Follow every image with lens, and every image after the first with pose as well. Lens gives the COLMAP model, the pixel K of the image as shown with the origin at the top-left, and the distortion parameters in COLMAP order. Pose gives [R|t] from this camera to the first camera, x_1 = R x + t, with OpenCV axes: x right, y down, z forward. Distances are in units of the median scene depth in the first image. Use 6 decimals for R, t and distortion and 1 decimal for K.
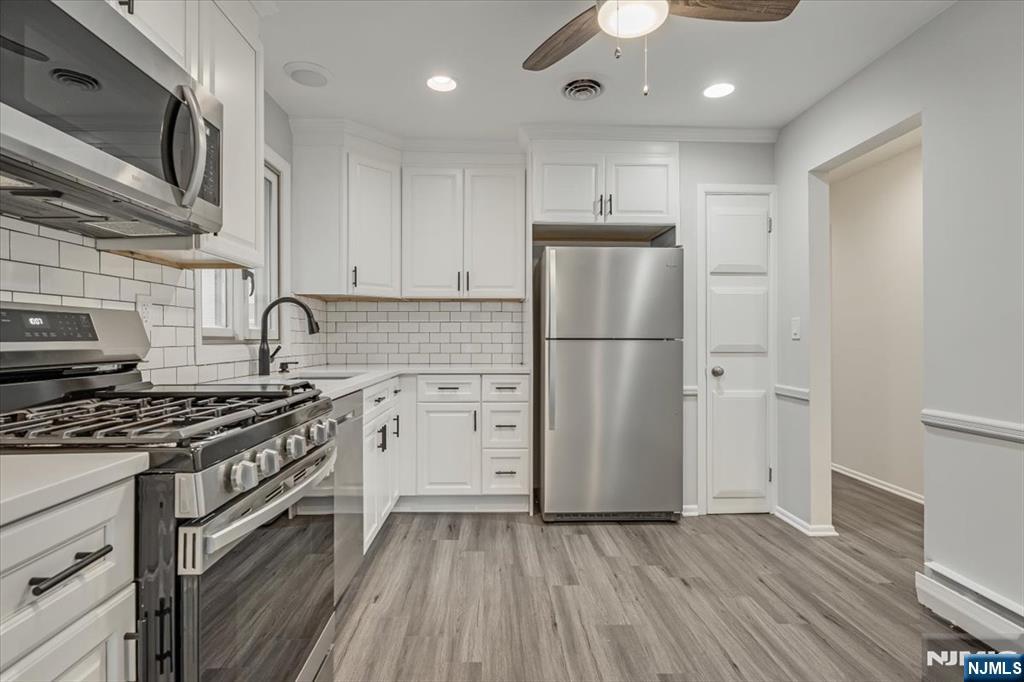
lens RADIAL K [[521.9, 0, 507.8], [0, 521.9, 336.6], [0, 0, 1]] dist [-0.005371, 0.000077]
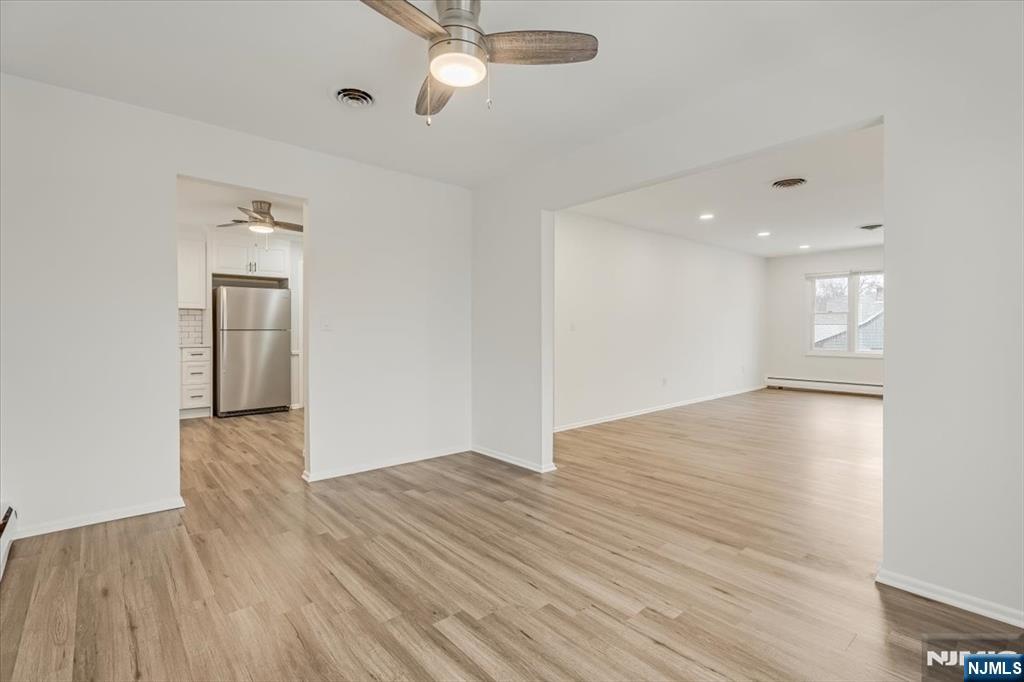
lens RADIAL K [[469.2, 0, 513.0], [0, 469.2, 328.5], [0, 0, 1]] dist [-0.001668, -0.000143]
pose [[0.782969, -0.002049, 0.622057, -0.178983], [0.001984, 0.999998, 0.000796, -0.000604], [-0.622057, 0.000611, 0.782972, -1.208642]]
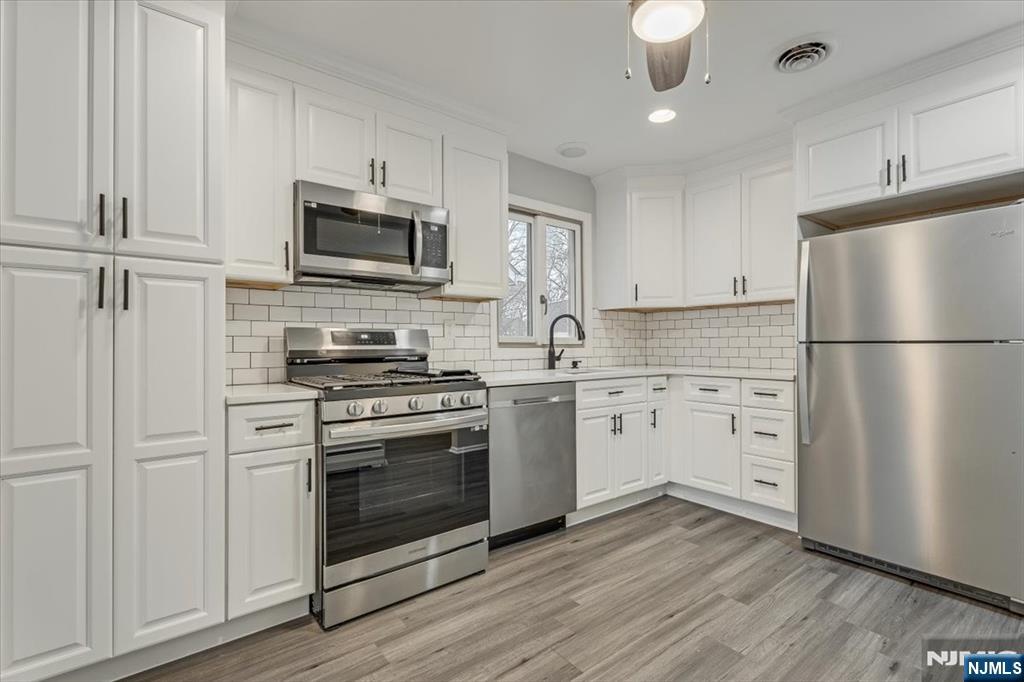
lens RADIAL K [[469.3, 0, 512.0], [0, 469.3, 341.0], [0, 0, 1]] dist [0.000569, 0.000456]
pose [[0.587123, -0.011072, -0.809422, 0.433251], [0.007760, 0.999937, -0.008049, 0.004731], [0.809460, -0.001556, 0.587172, 0.123793]]
